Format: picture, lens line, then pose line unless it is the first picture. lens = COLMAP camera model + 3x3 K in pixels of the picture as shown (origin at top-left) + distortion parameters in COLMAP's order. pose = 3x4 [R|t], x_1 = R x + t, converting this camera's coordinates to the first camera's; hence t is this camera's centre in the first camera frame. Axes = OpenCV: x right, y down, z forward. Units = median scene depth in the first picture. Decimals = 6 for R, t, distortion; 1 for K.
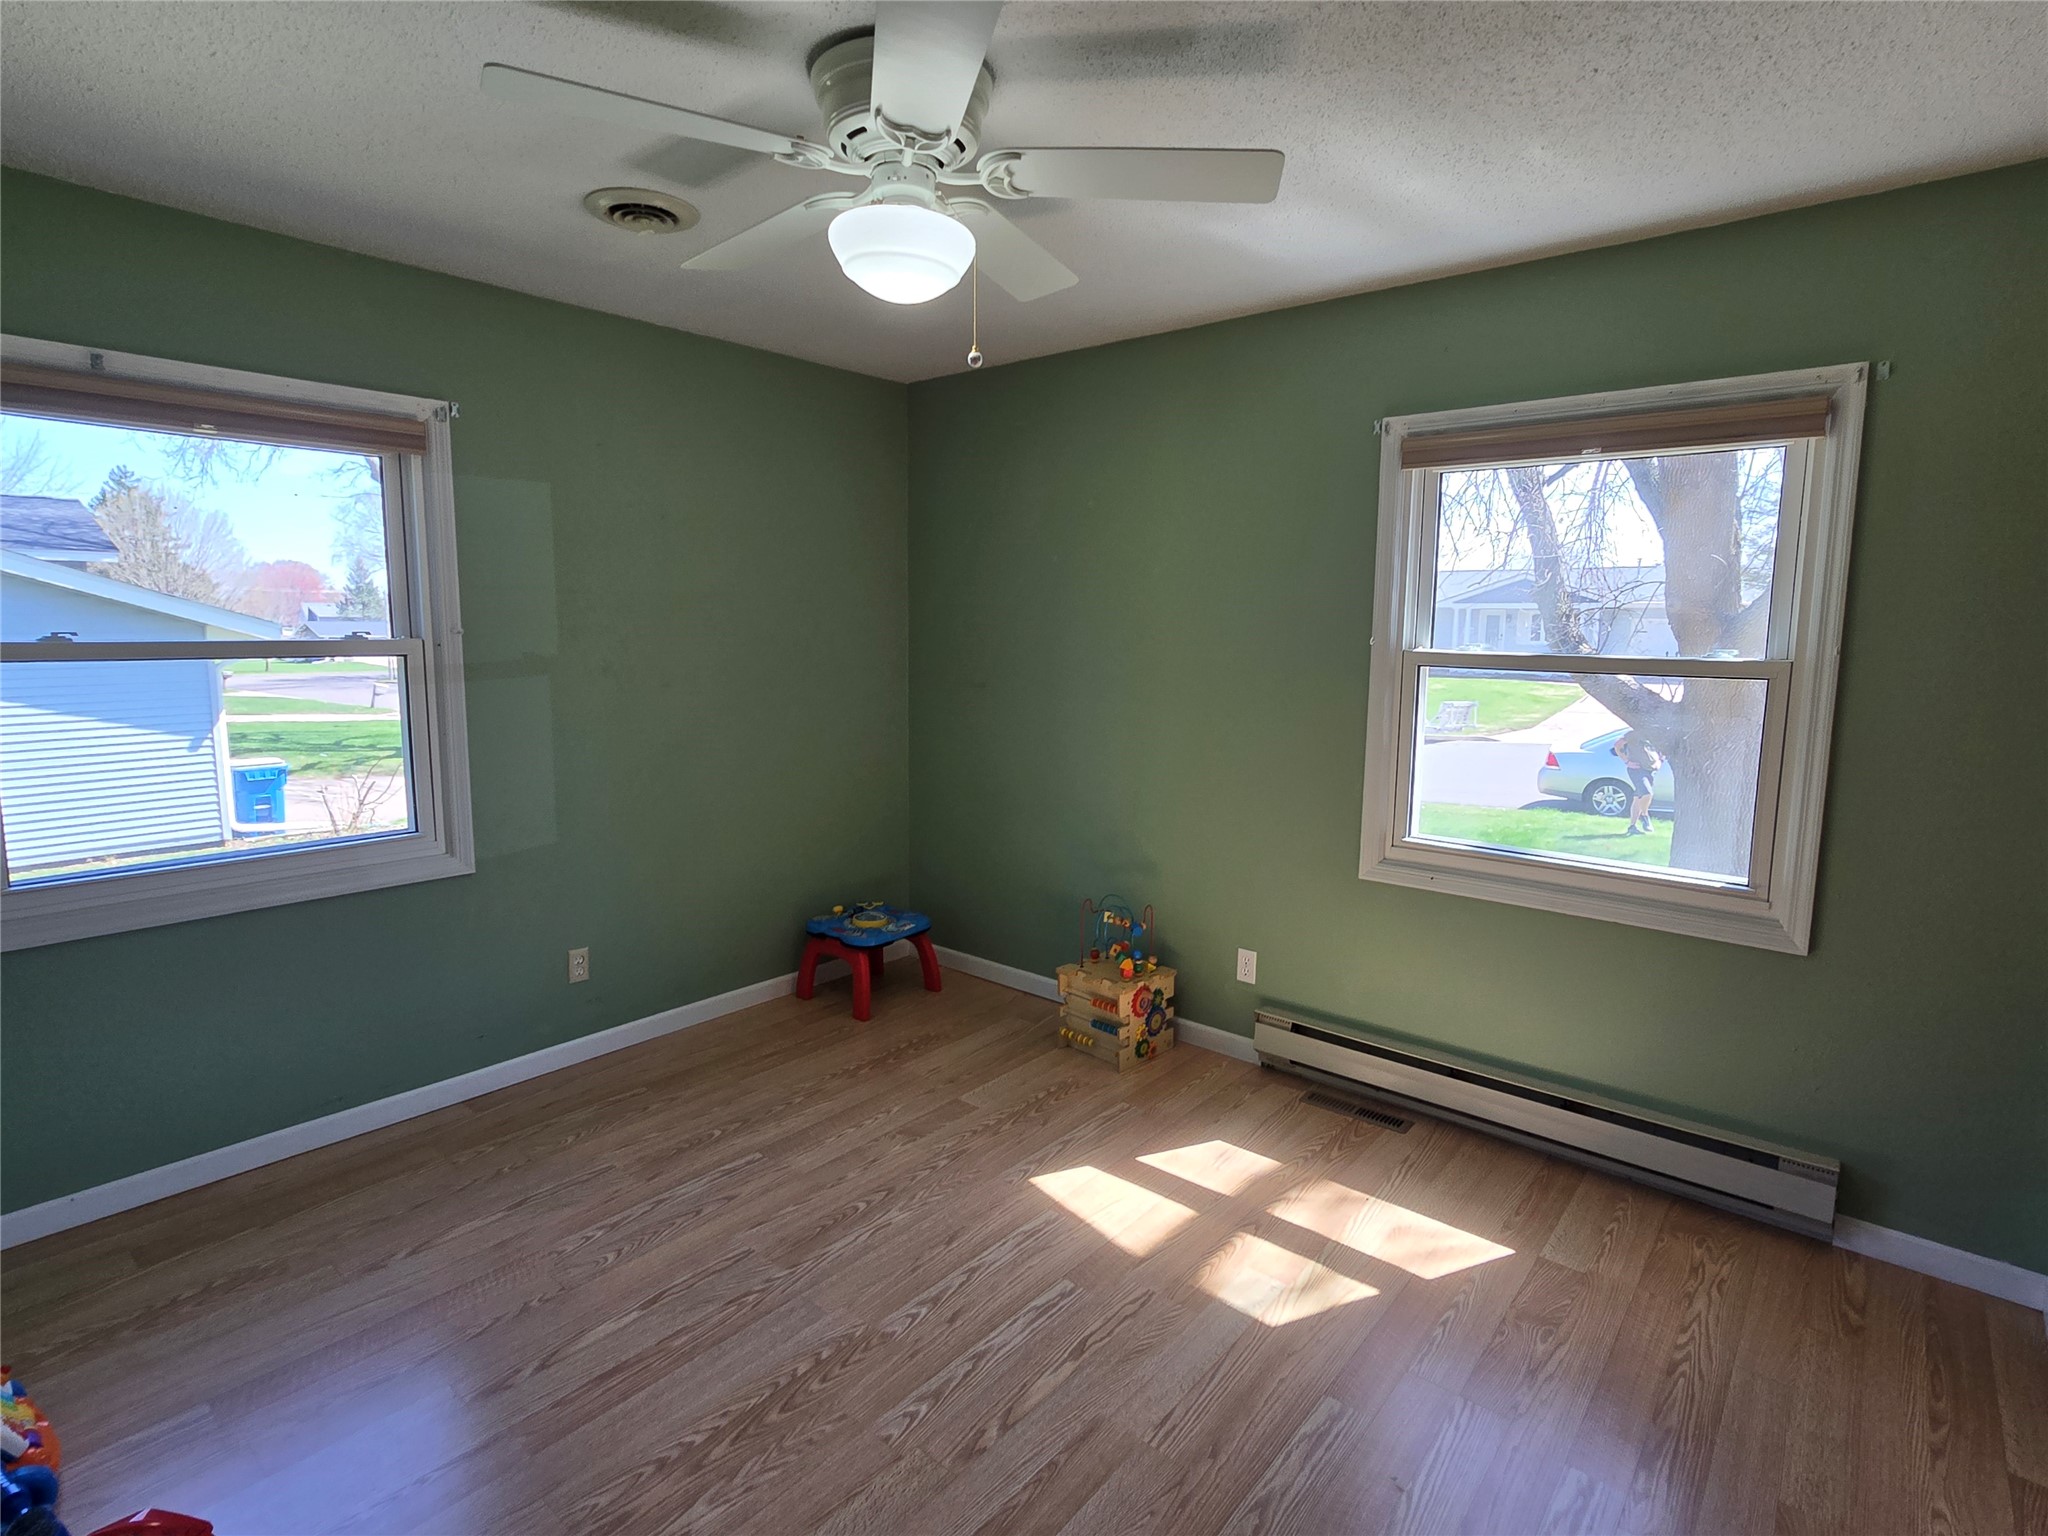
lens RADIAL K [[1030.0, 0, 1016.7], [0, 1030.0, 765.8], [0, 0, 1]] dist [-0.003729, -0.002357]
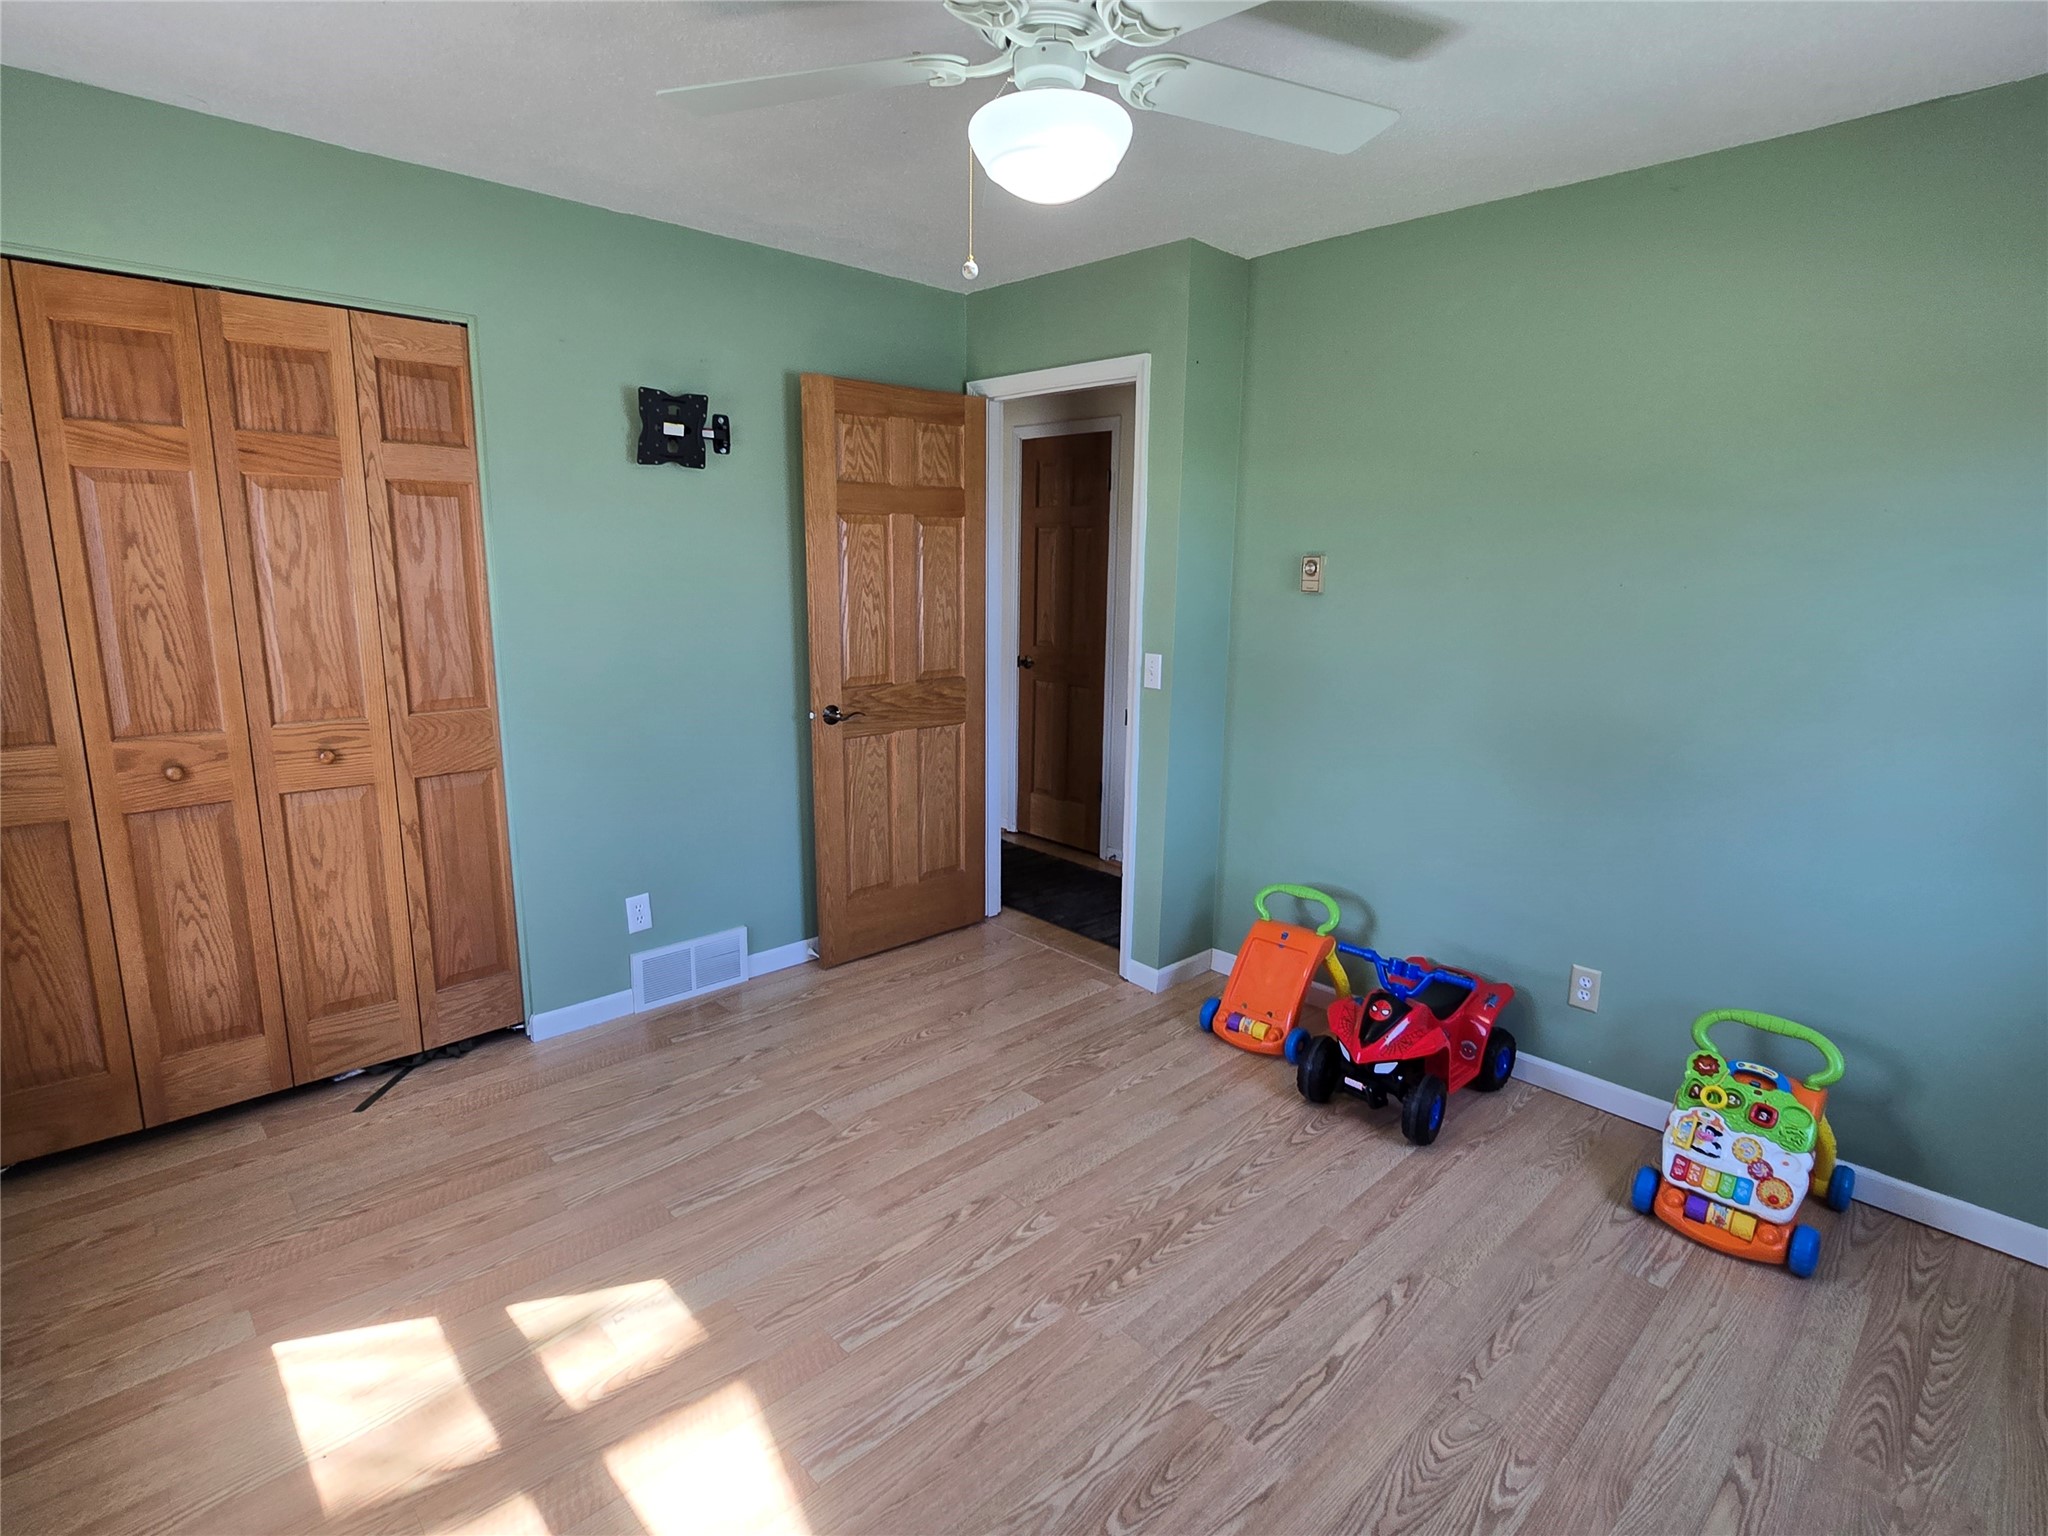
lens RADIAL K [[1030.0, 0, 1012.4], [0, 1030.0, 760.9], [0, 0, 1]] dist [-0.003729, -0.002357]
pose [[-0.993980, -0.046054, 0.099416, -0.157394], [-0.009871, 0.941319, 0.337373, -0.252960], [-0.109120, 0.334361, -0.936107, 1.730094]]
